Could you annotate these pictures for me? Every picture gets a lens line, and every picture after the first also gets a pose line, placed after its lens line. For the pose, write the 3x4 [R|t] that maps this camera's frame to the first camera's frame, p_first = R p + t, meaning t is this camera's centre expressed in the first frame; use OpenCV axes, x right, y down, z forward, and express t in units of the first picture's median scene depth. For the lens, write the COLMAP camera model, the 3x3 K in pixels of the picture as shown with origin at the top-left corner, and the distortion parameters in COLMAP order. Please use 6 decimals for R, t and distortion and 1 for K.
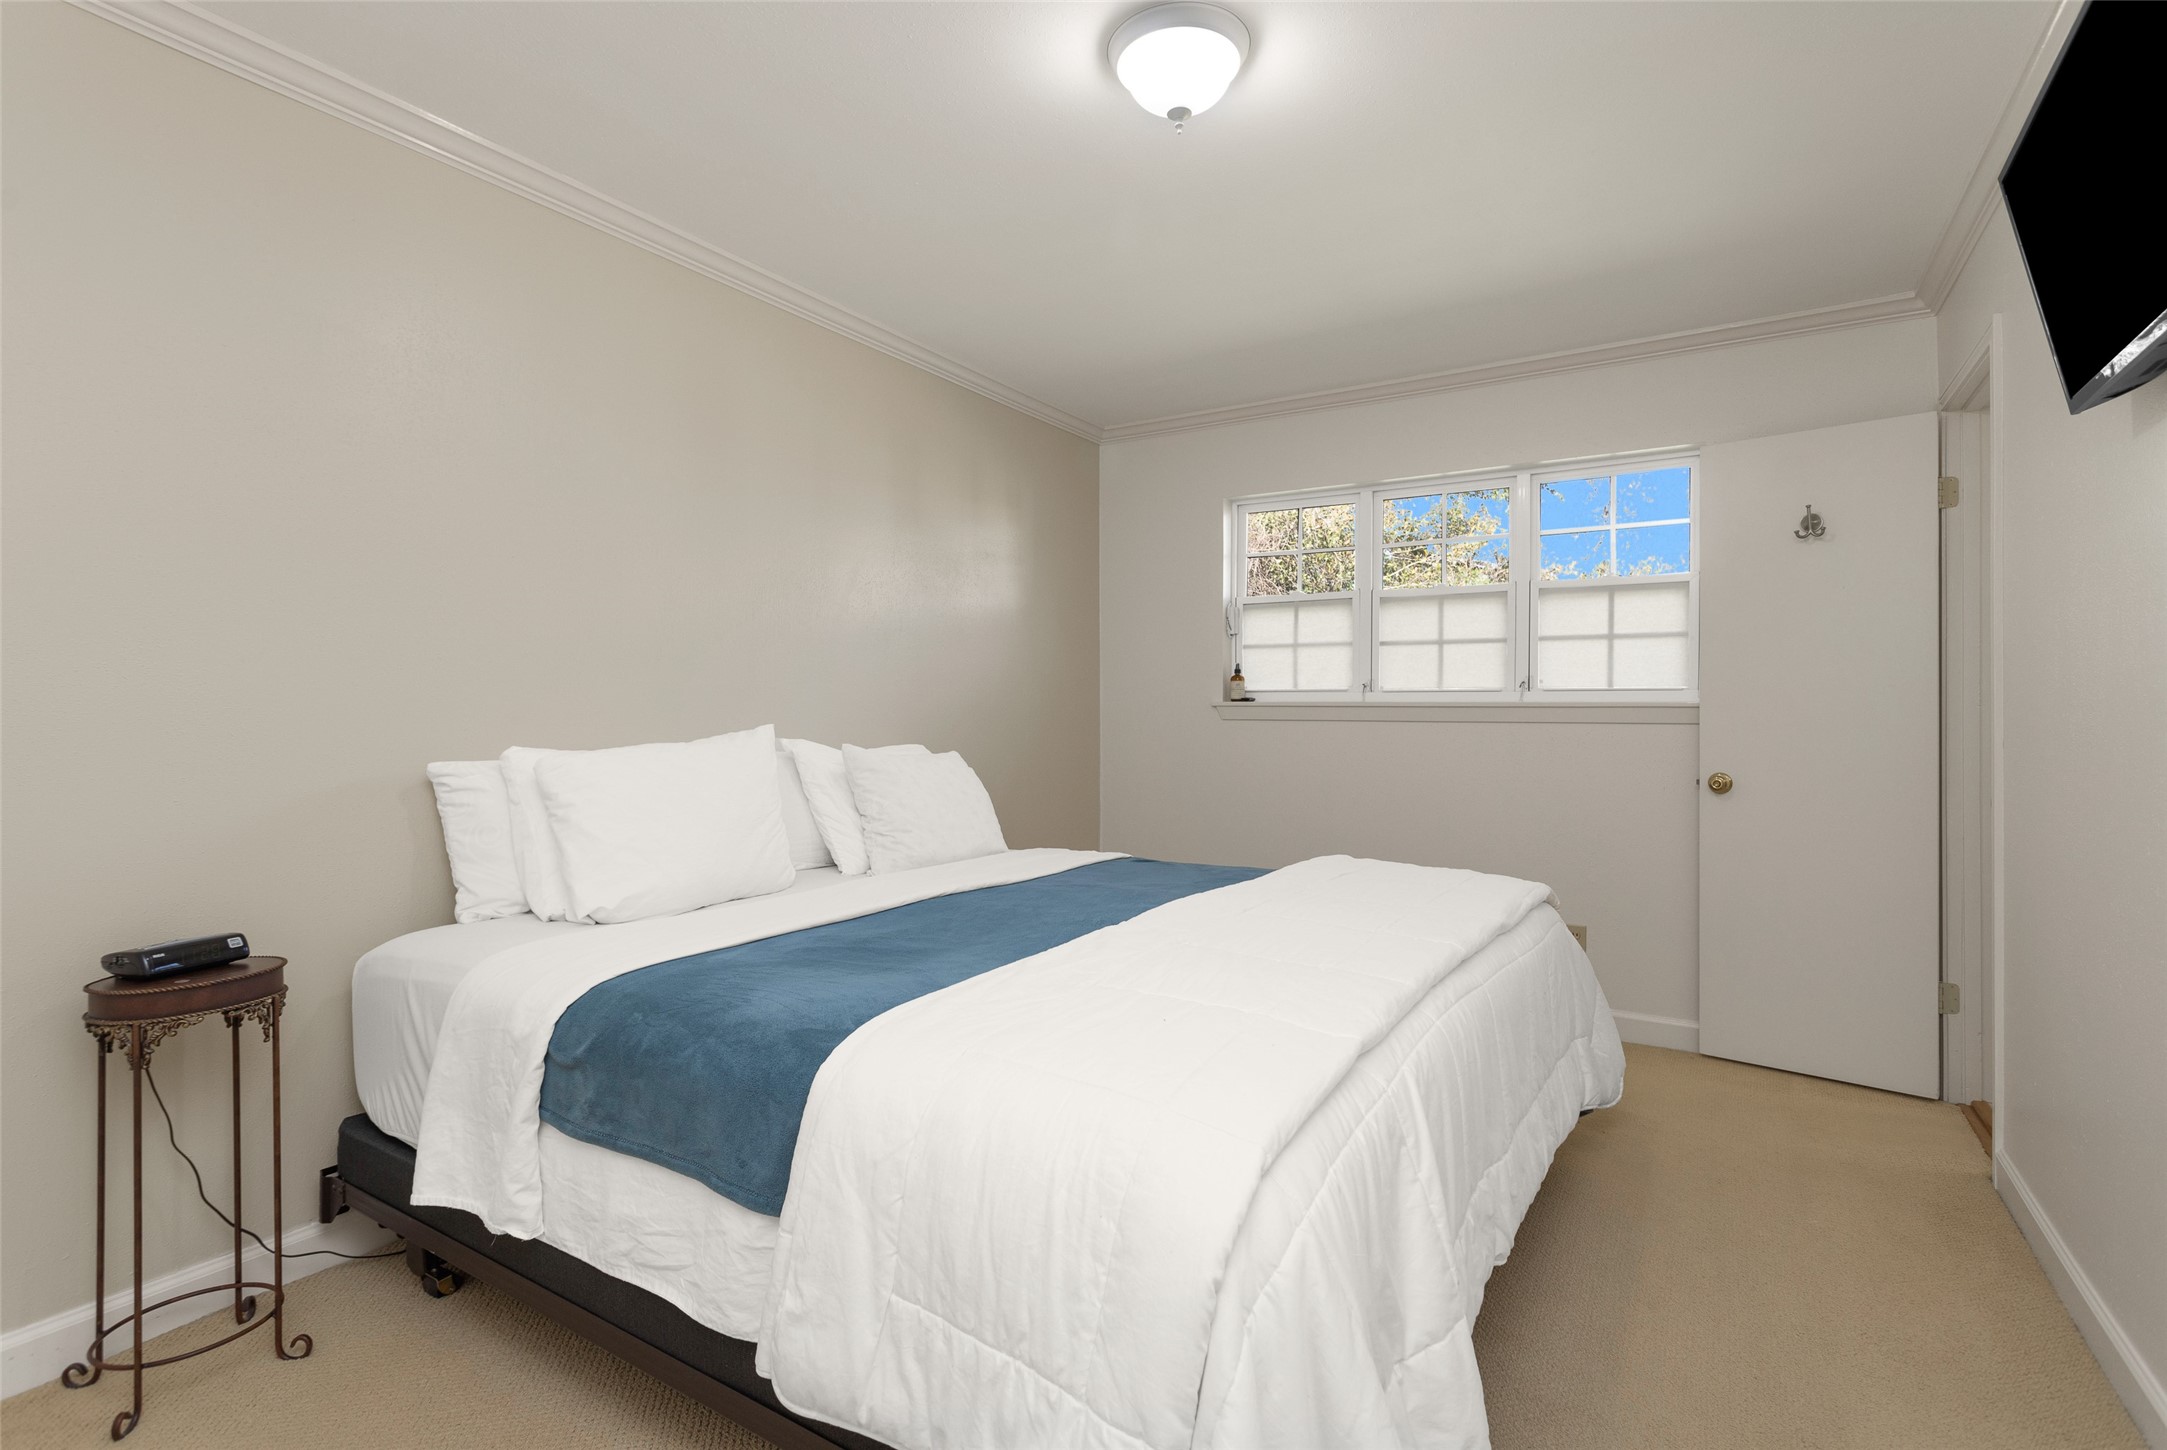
lens RADIAL K [[1039.3, 0, 1086.8], [0, 1039.3, 722.7], [0, 0, 1]] dist [0.002337, -0.000933]
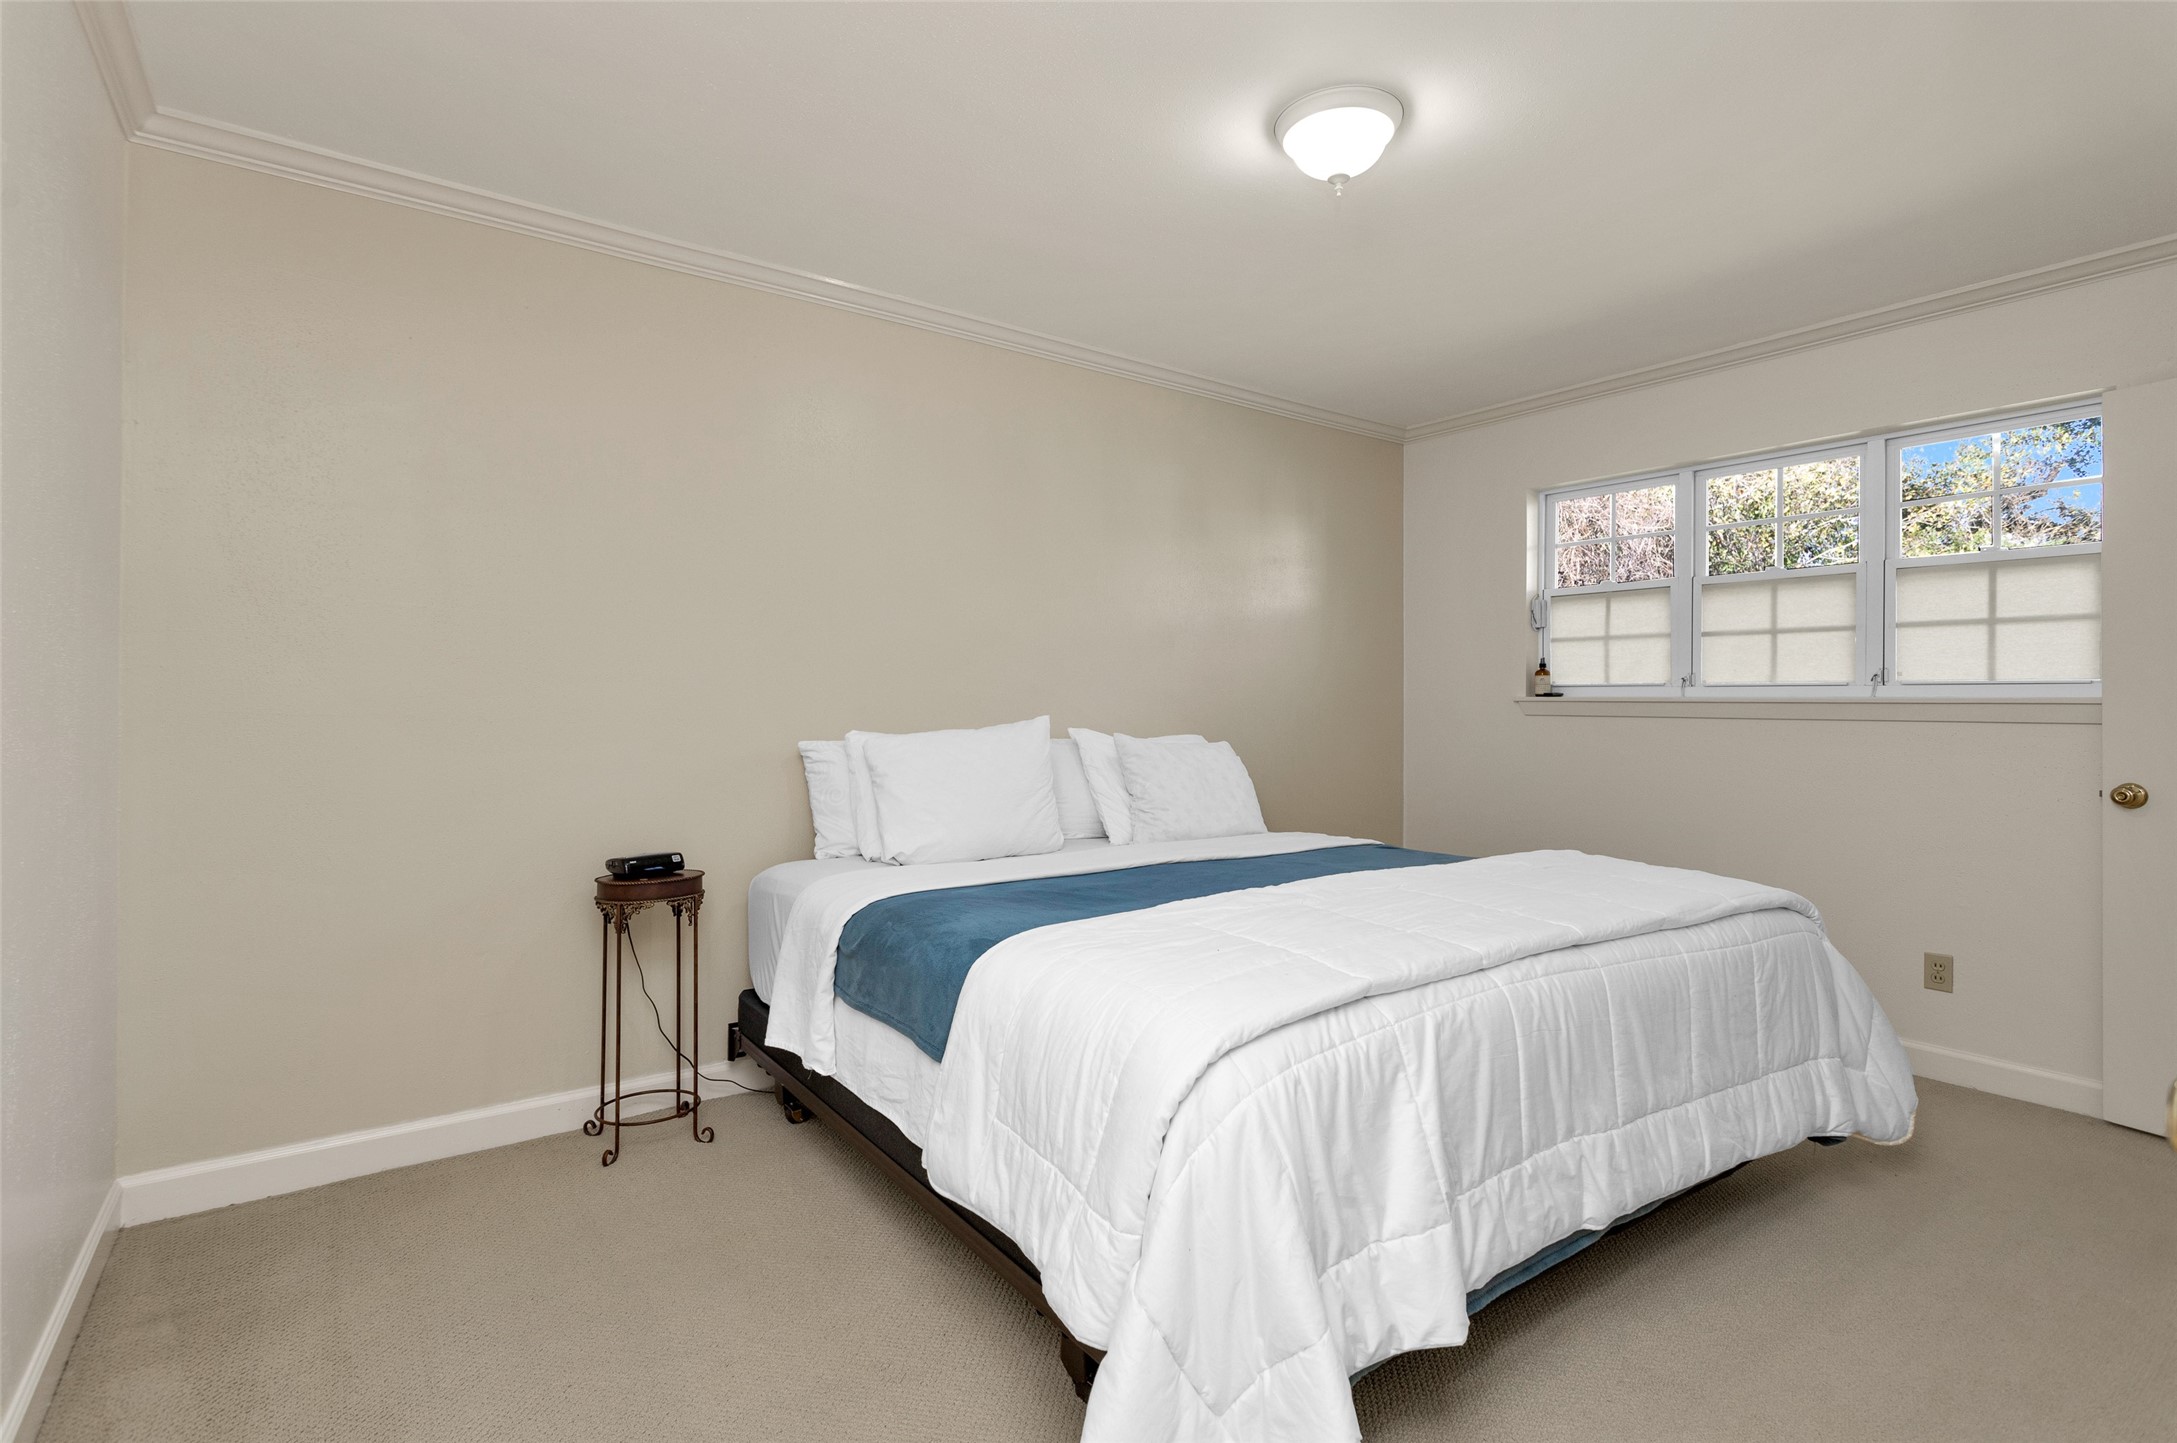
lens RADIAL K [[1044.1, 0, 1079.8], [0, 1044.1, 712.6], [0, 0, 1]] dist [0.002337, -0.000933]
pose [[0.926039, 0.006306, -0.377376, 0.259571], [-0.007840, 0.999966, -0.002529, 0.001048], [0.377347, 0.005301, 0.926057, -0.156911]]
